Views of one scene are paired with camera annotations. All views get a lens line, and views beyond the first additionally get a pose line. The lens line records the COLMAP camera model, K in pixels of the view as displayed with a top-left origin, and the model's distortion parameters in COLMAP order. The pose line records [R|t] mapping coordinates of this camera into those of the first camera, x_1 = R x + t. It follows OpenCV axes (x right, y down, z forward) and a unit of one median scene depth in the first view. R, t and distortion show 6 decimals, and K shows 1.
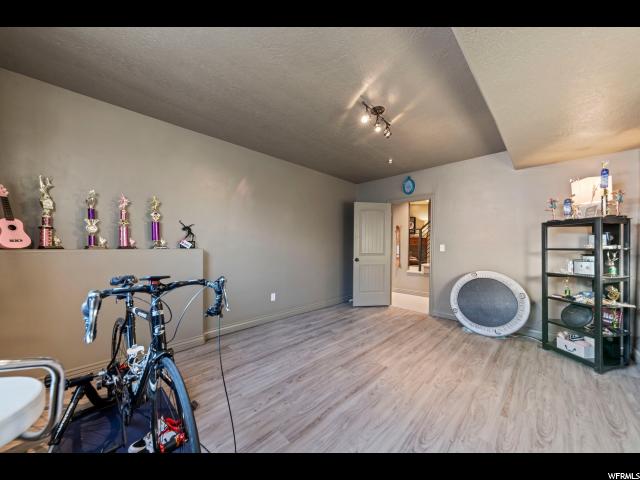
lens RADIAL K [[222.2, 0, 320.8], [0, 222.2, 243.4], [0, 0, 1]] dist [0.000443, 0.000034]
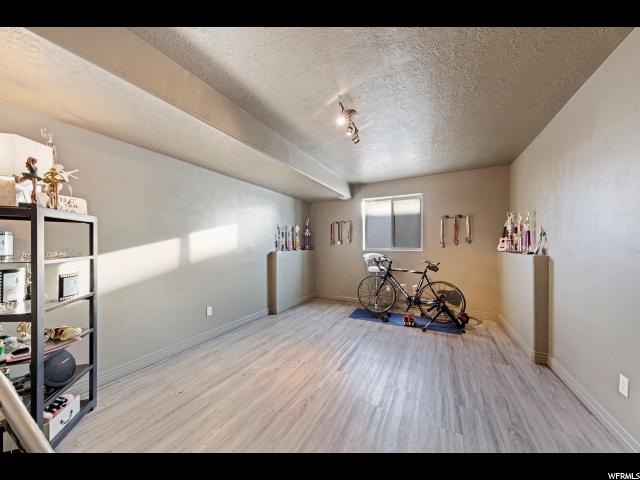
lens RADIAL K [[222.2, 0, 320.8], [0, 222.2, 243.4], [0, 0, 1]] dist [0.000443, 0.000034]
pose [[-0.952739, -0.008004, -0.303683, 0.683665], [-0.007287, 0.999967, -0.003495, -0.020425], [0.303701, -0.001116, -0.952767, 1.935941]]
